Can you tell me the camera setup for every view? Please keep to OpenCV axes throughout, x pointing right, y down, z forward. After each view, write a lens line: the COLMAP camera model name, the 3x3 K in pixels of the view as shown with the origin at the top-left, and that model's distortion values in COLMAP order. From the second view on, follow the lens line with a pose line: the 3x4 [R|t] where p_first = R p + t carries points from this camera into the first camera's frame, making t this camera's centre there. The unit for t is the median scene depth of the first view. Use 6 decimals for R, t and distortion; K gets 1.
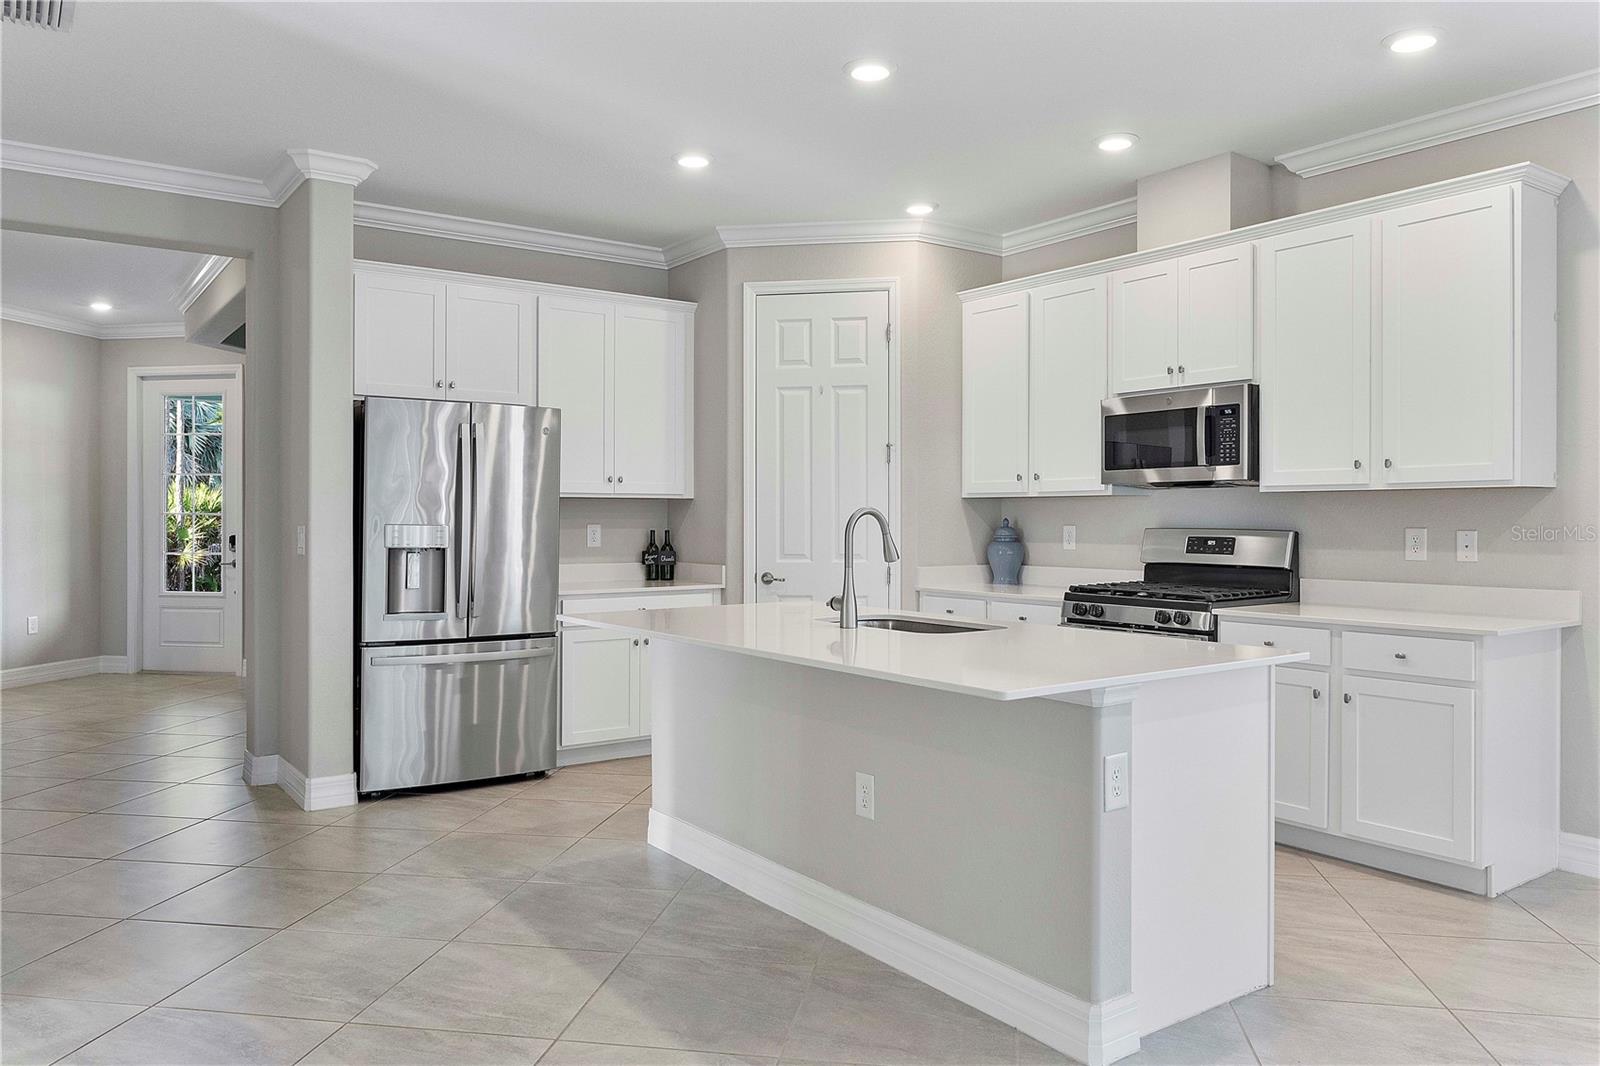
lens RADIAL K [[1131.0, 0, 802.0], [0, 1131.0, 521.5], [0, 0, 1]] dist [-0.005378, 0.001059]
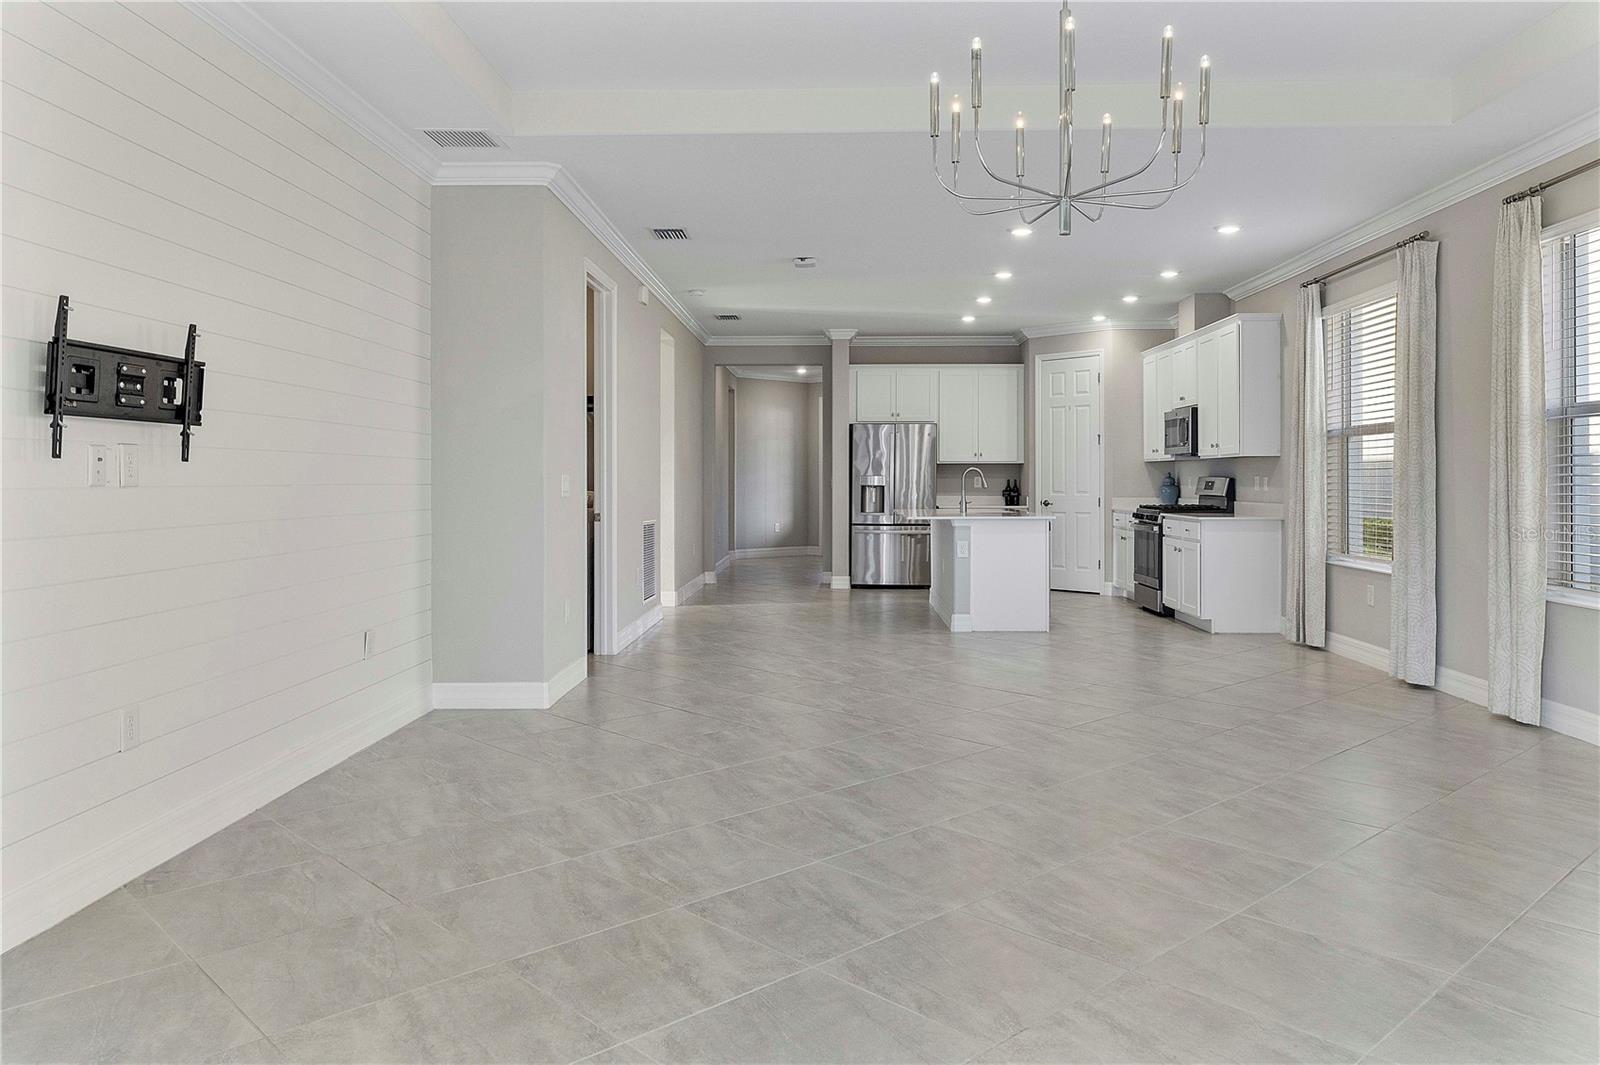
lens RADIAL K [[1143.5, 0, 802.7], [0, 1143.5, 467.4], [0, 0, 1]] dist [-0.001944, 0.000485]
pose [[0.795809, -0.006652, -0.605511, 1.052863], [-0.001320, 0.999918, -0.012719, 0.016759], [0.605546, 0.010921, 0.795735, -1.068582]]
